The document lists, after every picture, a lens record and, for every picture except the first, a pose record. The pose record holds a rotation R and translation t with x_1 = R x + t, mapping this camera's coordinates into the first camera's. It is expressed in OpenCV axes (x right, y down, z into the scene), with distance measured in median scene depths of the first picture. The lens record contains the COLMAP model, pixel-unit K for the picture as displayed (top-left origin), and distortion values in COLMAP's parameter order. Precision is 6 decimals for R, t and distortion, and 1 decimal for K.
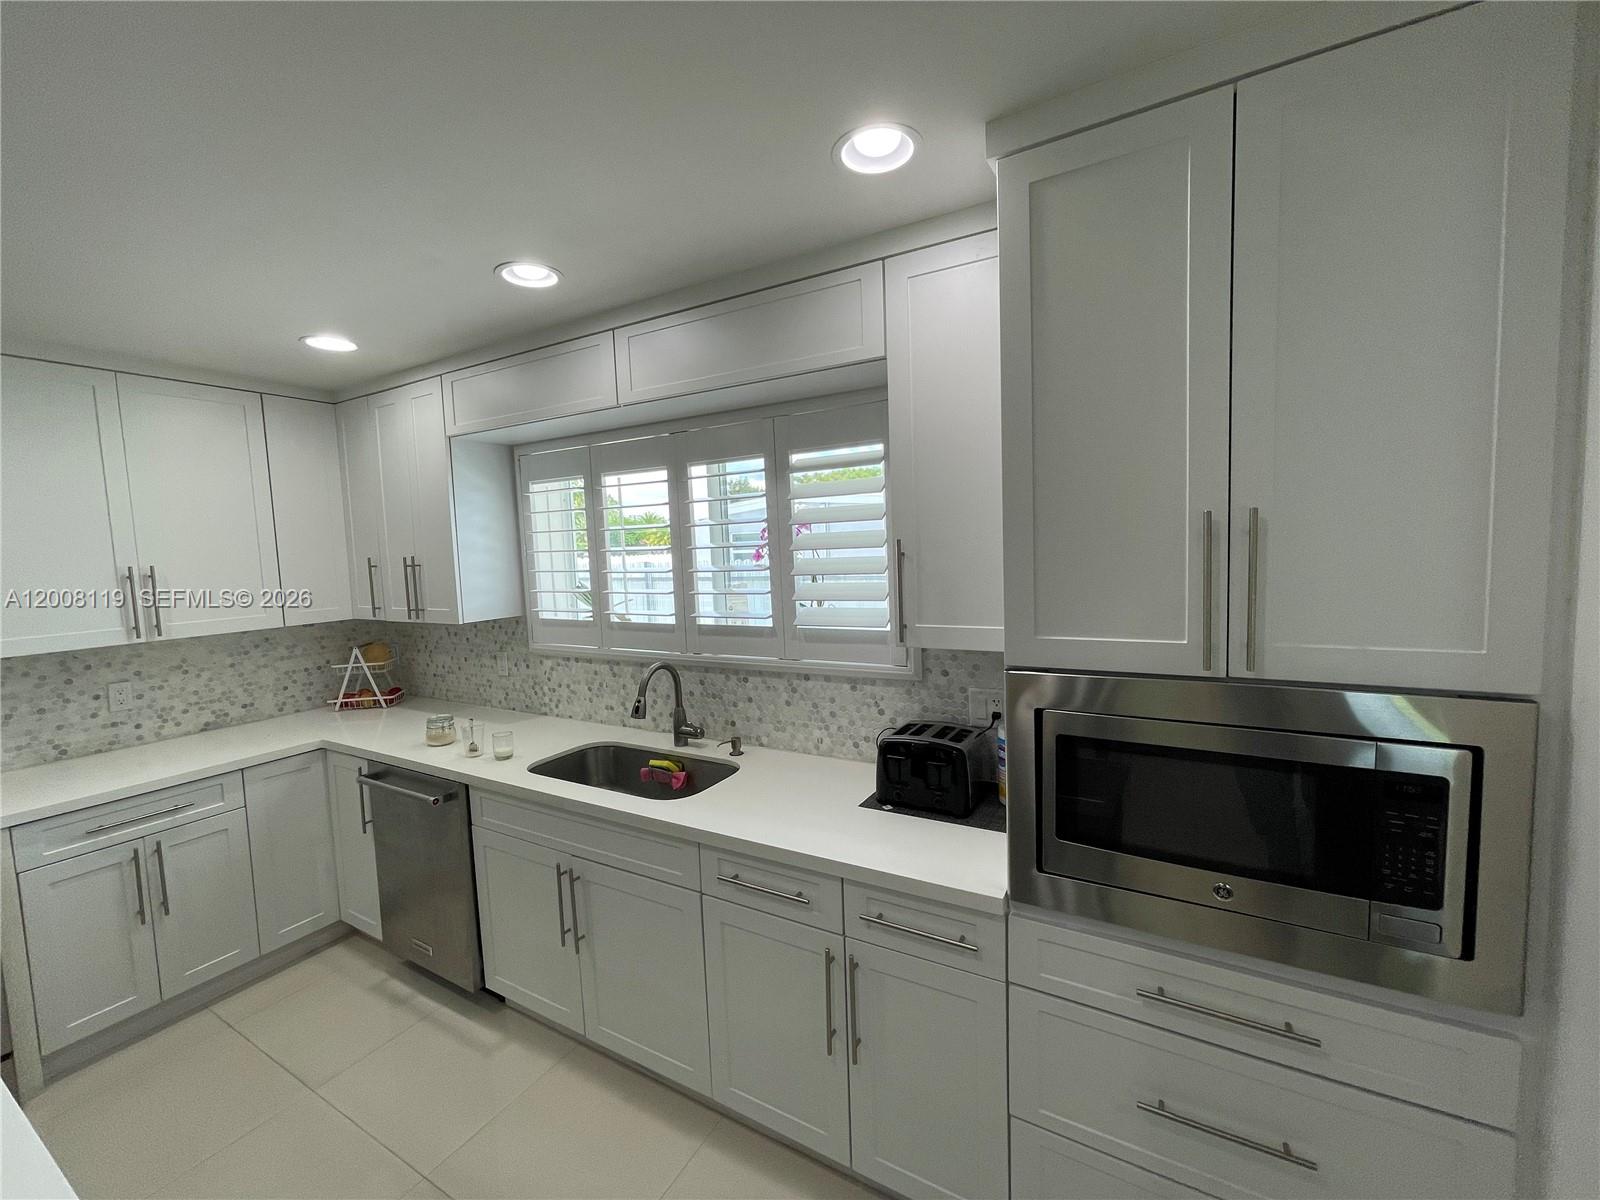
lens RADIAL K [[649.0, 0, 799.0], [0, 649.0, 595.3], [0, 0, 1]] dist [-0.005323, 0.001786]
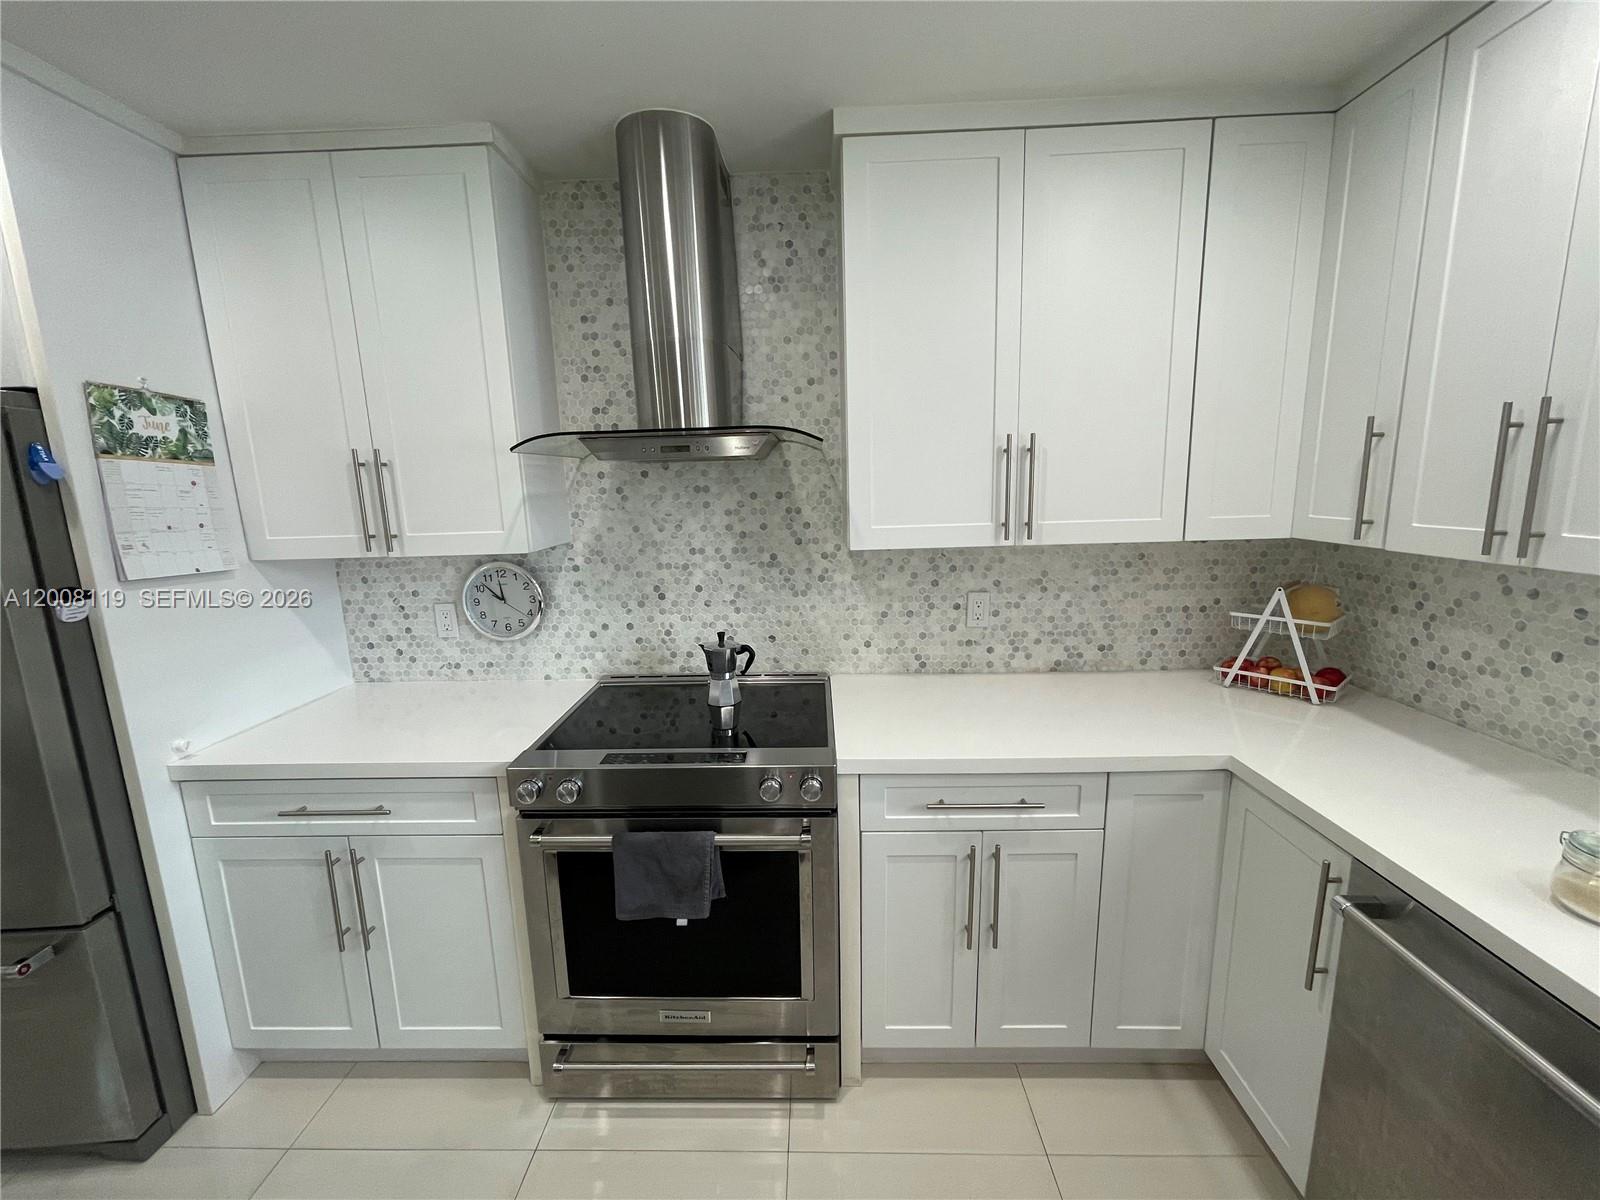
lens RADIAL K [[649.0, 0, 796.0], [0, 649.0, 593.5], [0, 0, 1]] dist [-0.005323, 0.001786]
pose [[0.469716, 0.172439, -0.865813, -0.513418], [-0.058385, 0.984659, 0.164434, 0.021876], [0.880885, -0.026687, 0.472578, 0.469320]]
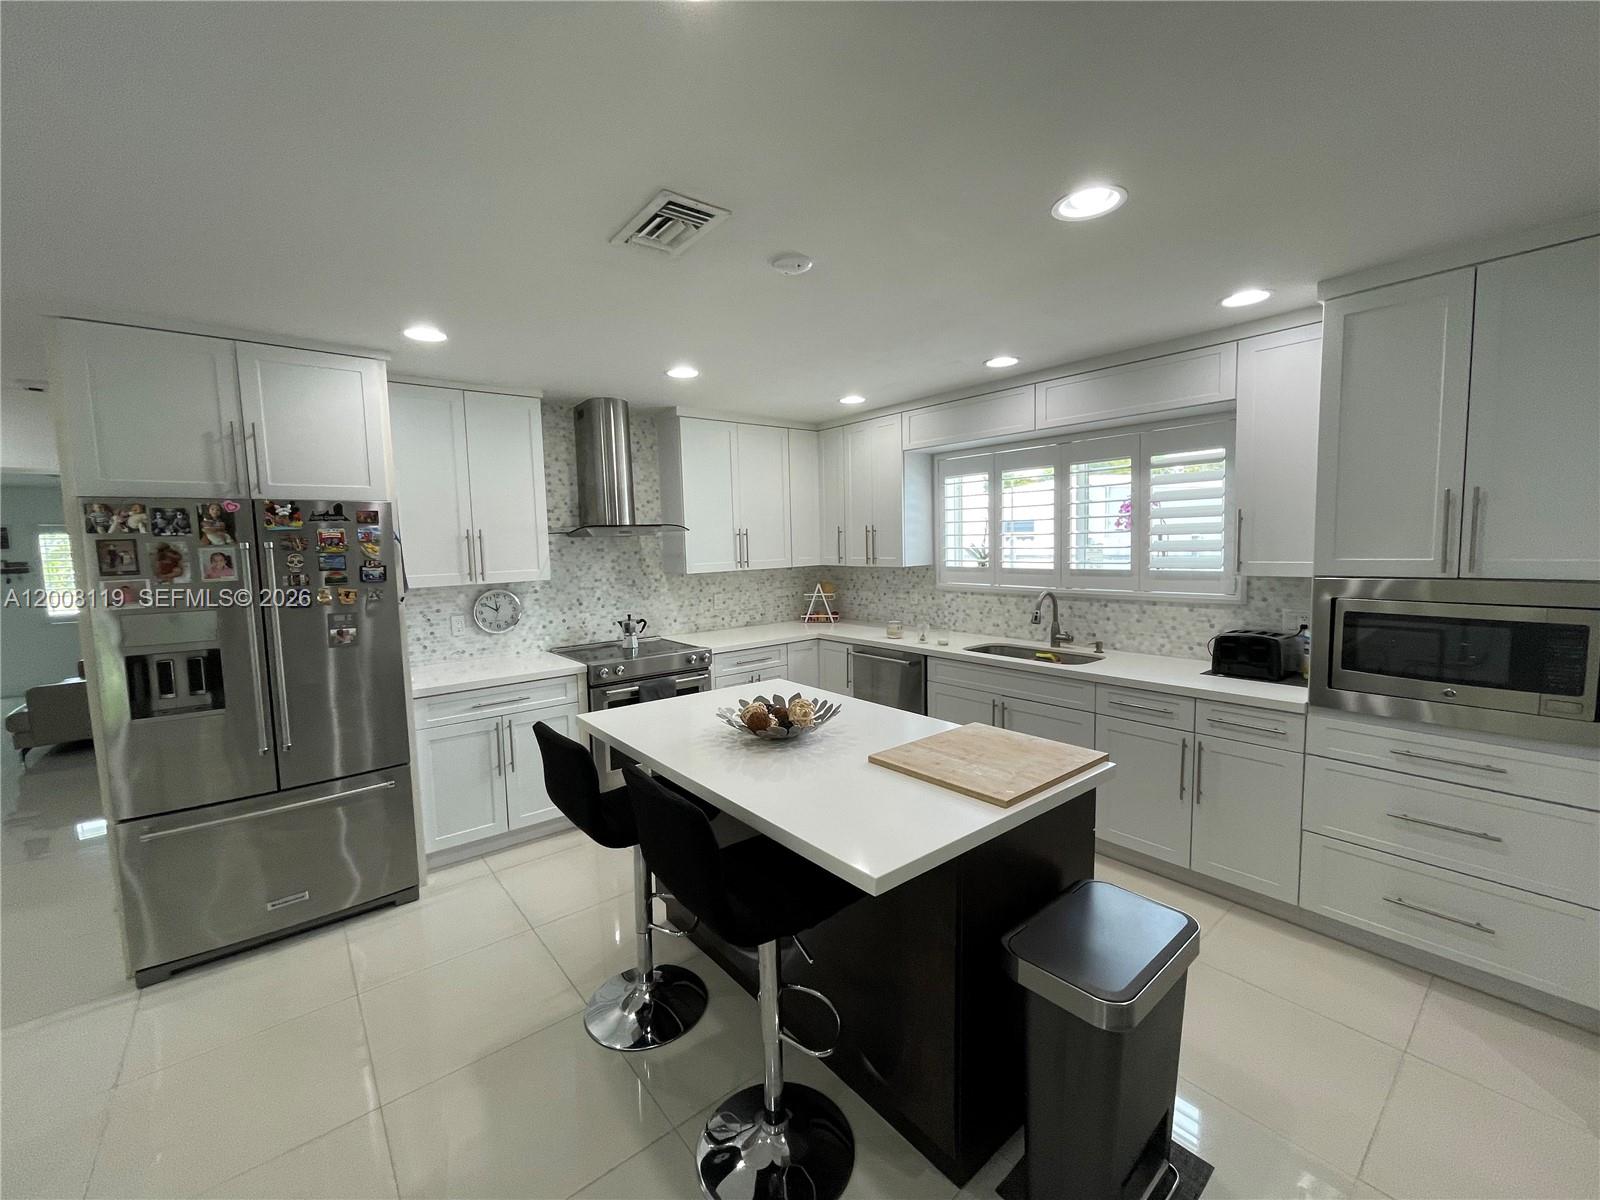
lens RADIAL K [[649.0, 0, 800.0], [0, 649.0, 596.0], [0, 0, 1]] dist [-0.005323, 0.001786]
pose [[0.933295, 0.043373, -0.356481, -0.205815], [-0.035996, 0.998979, 0.027306, 0.090709], [0.357302, -0.012652, 0.933903, -0.661043]]
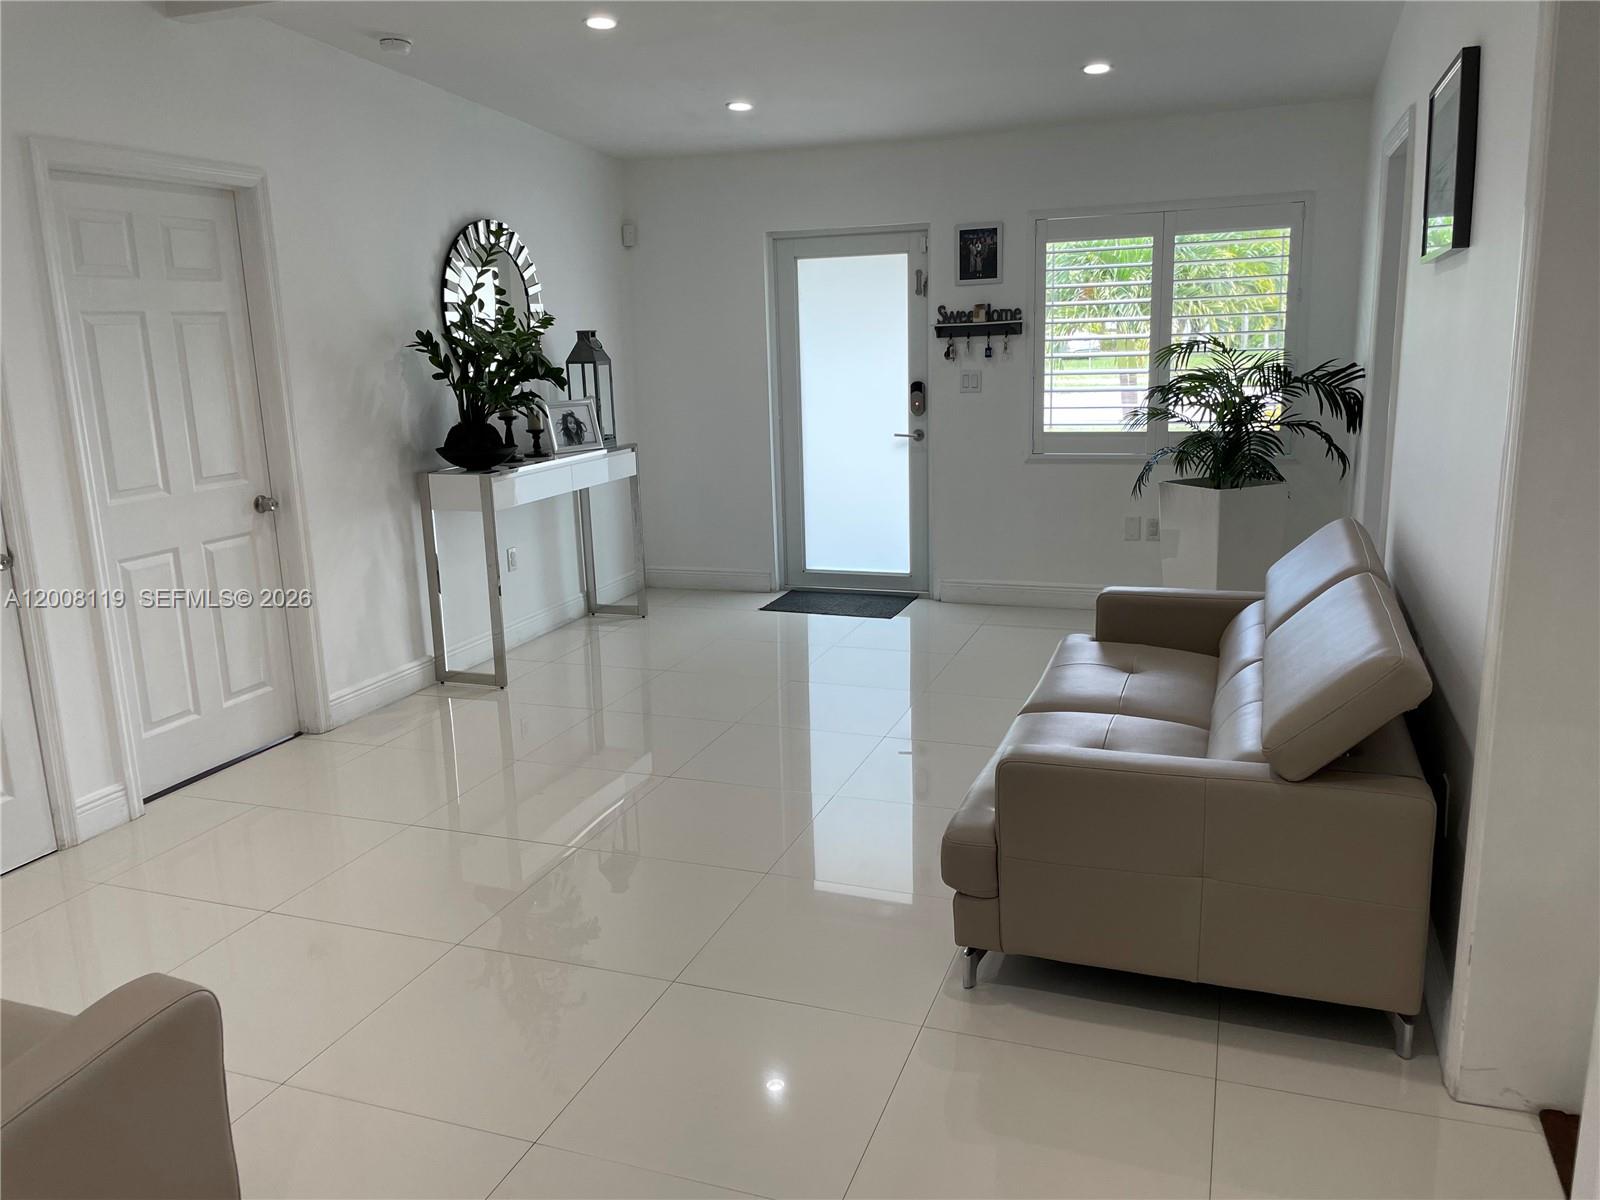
lens RADIAL K [[1182.1, 0, 800.8], [0, 1182.1, 595.0], [0, 0, 1]] dist [-0.003089, -0.000761]
pose [[0.162321, 0.247625, -0.955162, -2.346037], [-0.050797, 0.968813, 0.242531, 0.149518], [0.985430, 0.009152, 0.169837, 0.043974]]
